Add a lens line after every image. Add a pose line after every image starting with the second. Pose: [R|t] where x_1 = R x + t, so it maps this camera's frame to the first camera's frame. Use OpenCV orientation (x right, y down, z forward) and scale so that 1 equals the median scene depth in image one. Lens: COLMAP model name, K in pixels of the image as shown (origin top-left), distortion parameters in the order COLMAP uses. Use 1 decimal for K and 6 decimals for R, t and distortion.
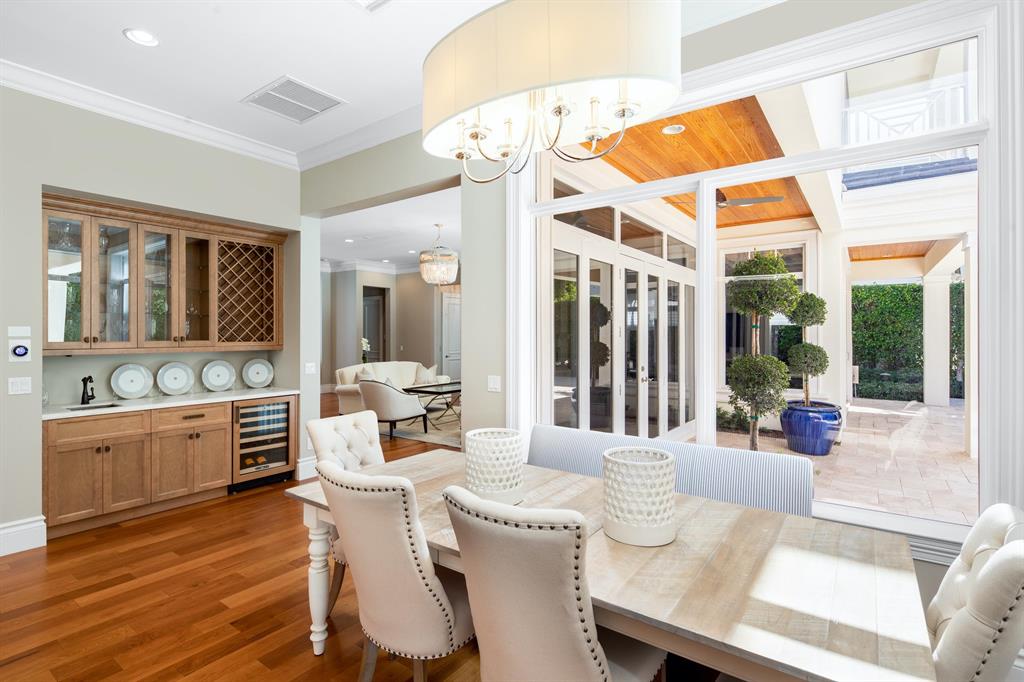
lens RADIAL K [[491.9, 0, 509.8], [0, 491.9, 335.0], [0, 0, 1]] dist [-0.000035, -0.000011]
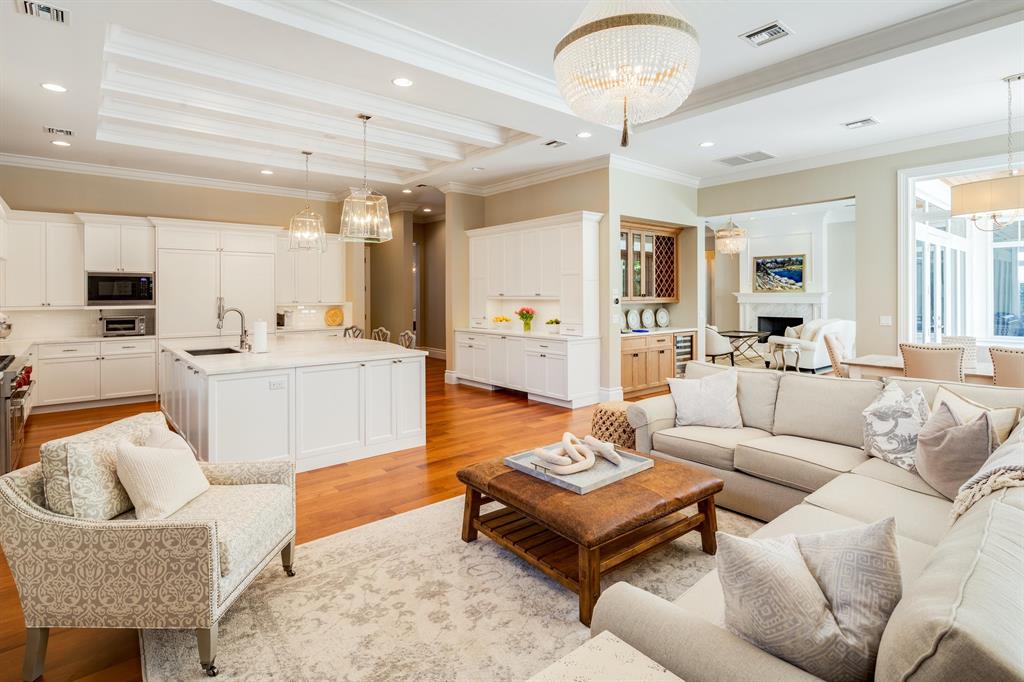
lens RADIAL K [[515.6, 0, 514.4], [0, 515.6, 297.4], [0, 0, 1]] dist [-0.001962, -0.000608]
pose [[0.971371, -0.008887, -0.237402, -0.609687], [0.009558, 0.999953, 0.001673, 0.006173], [0.237376, -0.003894, 0.971410, -0.739792]]
